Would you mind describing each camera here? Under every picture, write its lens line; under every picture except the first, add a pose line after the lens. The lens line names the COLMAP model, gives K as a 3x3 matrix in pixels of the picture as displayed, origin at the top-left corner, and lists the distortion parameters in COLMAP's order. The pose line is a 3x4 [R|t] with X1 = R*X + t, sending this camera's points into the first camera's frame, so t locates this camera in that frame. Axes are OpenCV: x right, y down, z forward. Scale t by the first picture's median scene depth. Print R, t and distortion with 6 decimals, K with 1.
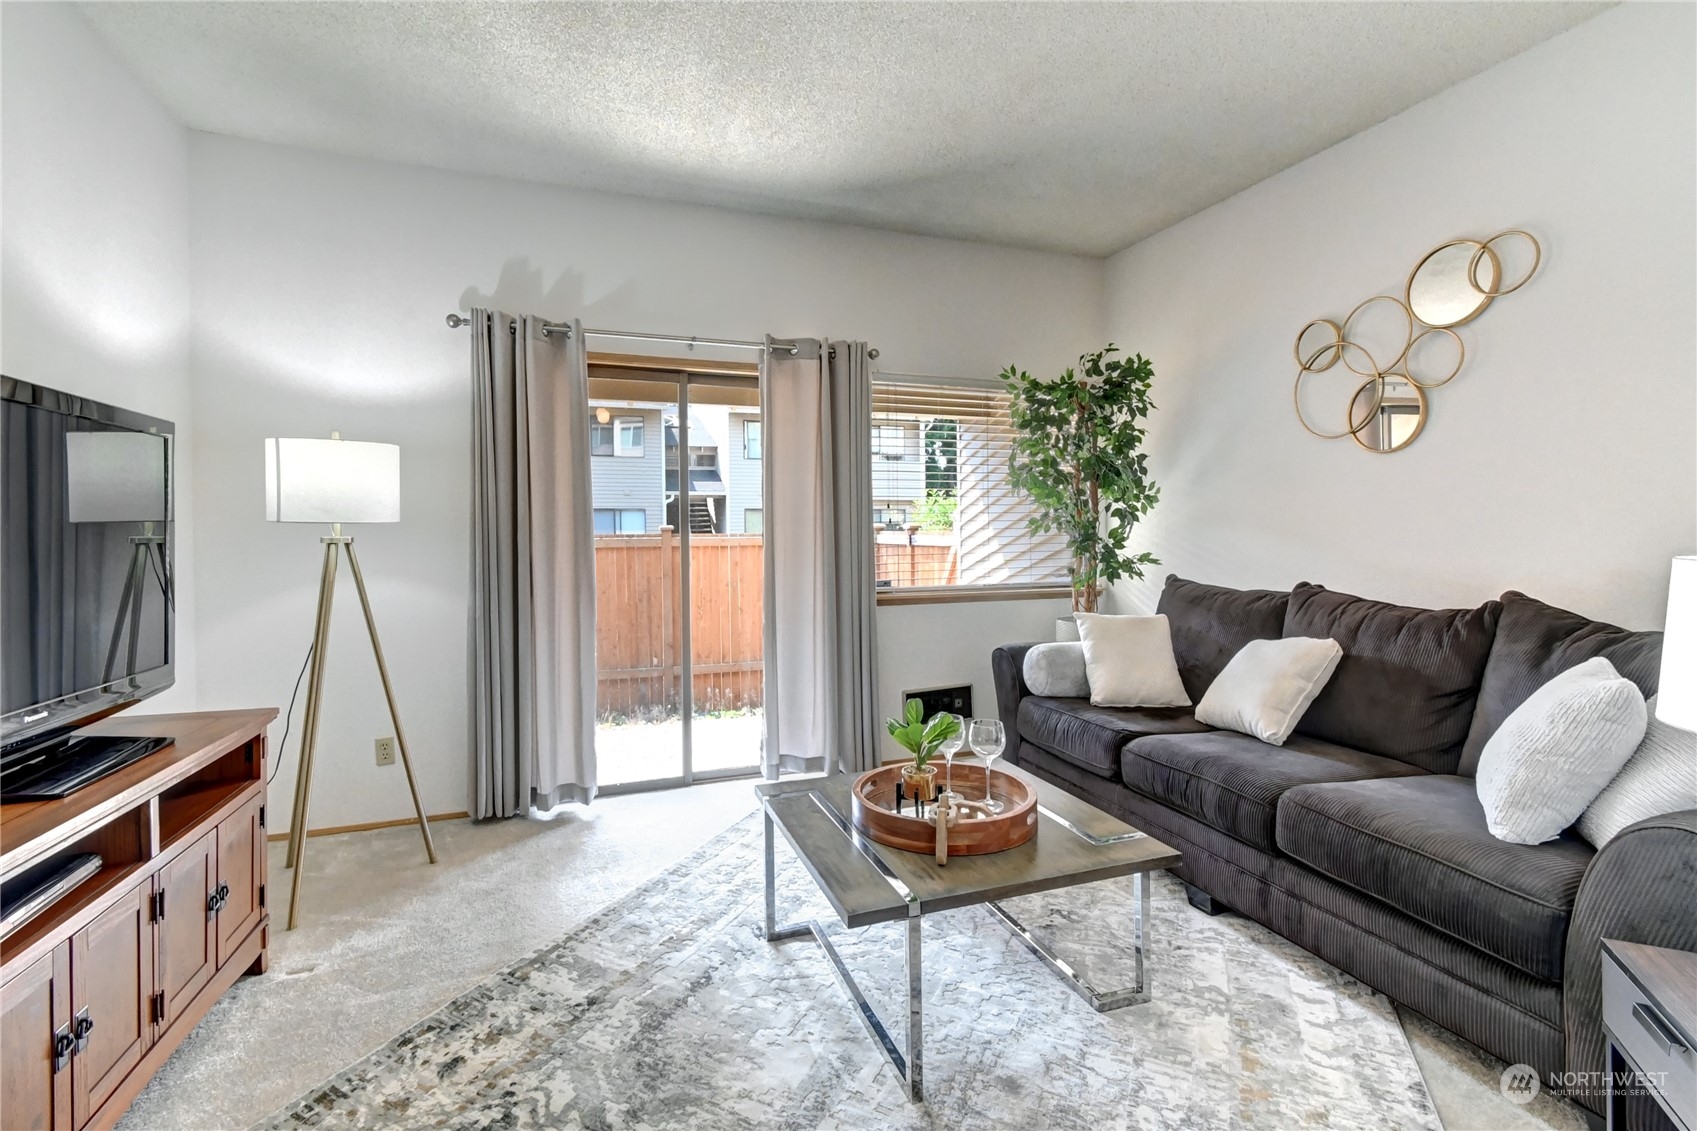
lens RADIAL K [[765.3, 0, 845.8], [0, 765.3, 541.5], [0, 0, 1]] dist [0.038185, 0.000121]
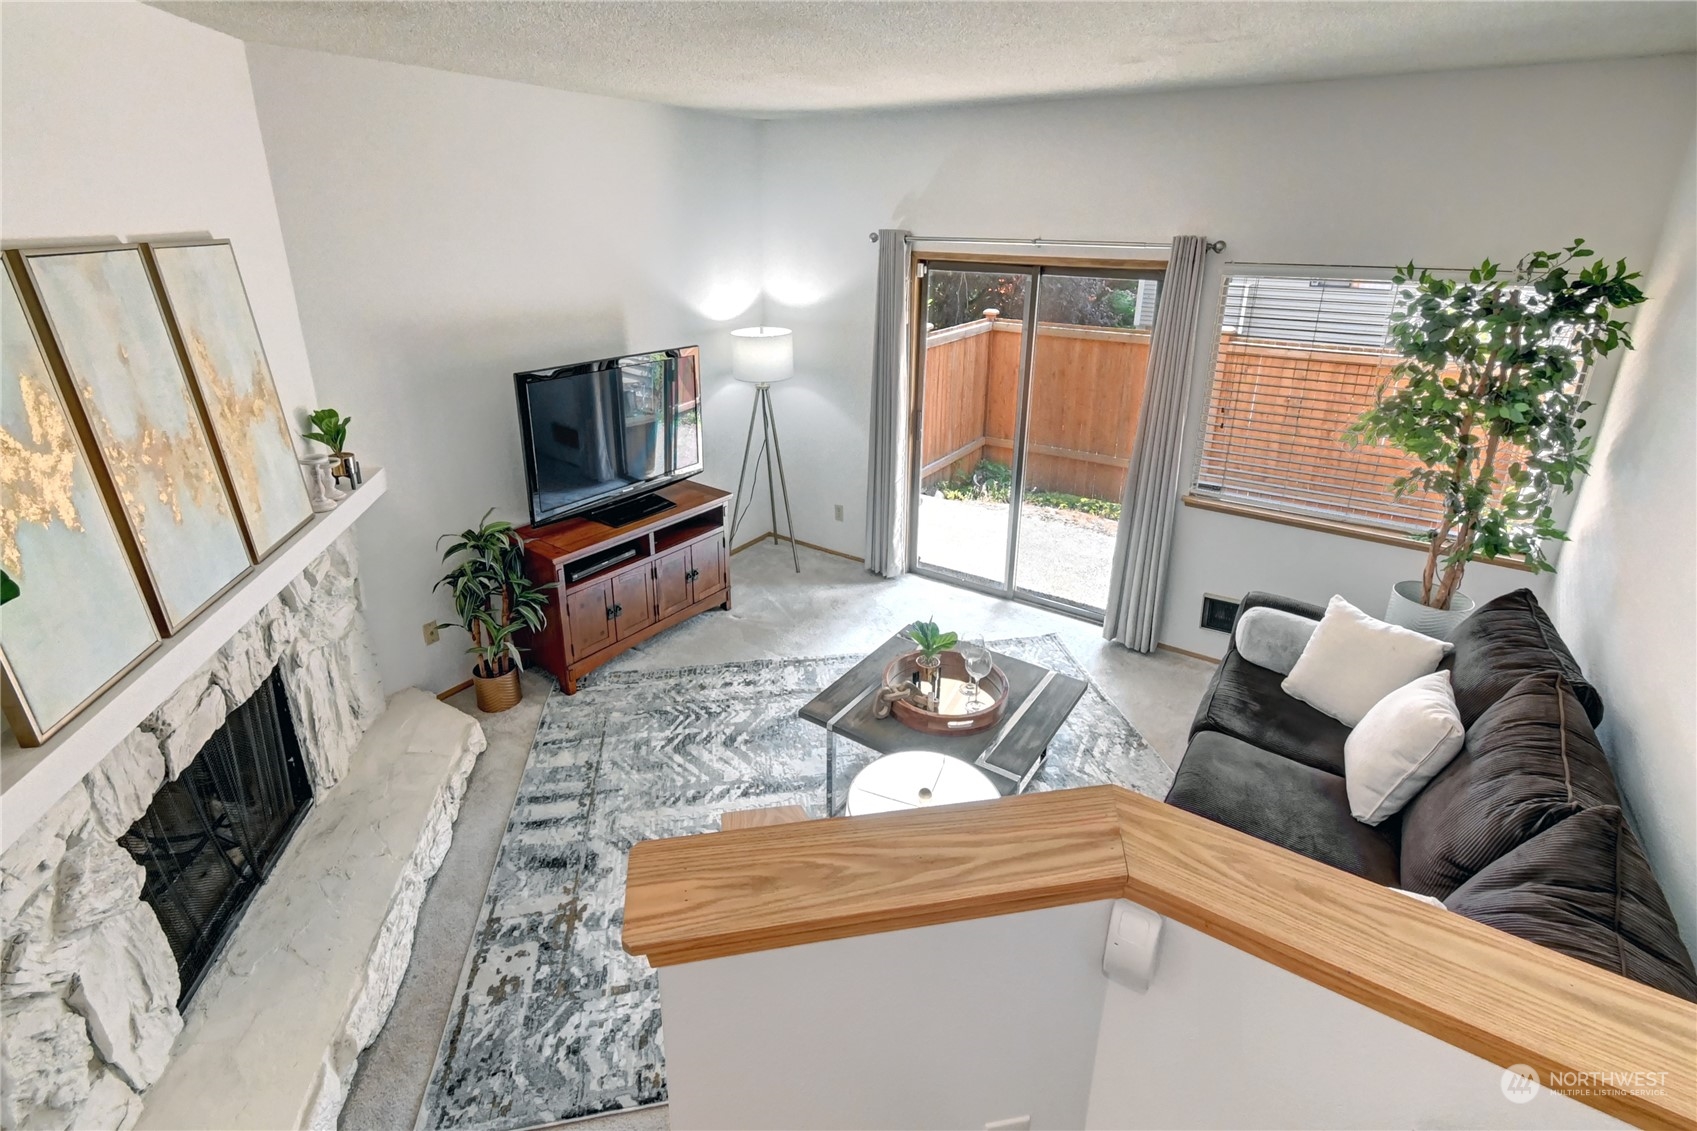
lens RADIAL K [[765.3, 0, 845.8], [0, 765.3, 541.5], [0, 0, 1]] dist [0.038185, 0.000121]
pose [[0.615981, 0.306849, -0.725542, 0.917334], [-0.038826, 0.931724, 0.361085, -0.396540], [0.786804, -0.194252, 0.585838, 0.070266]]
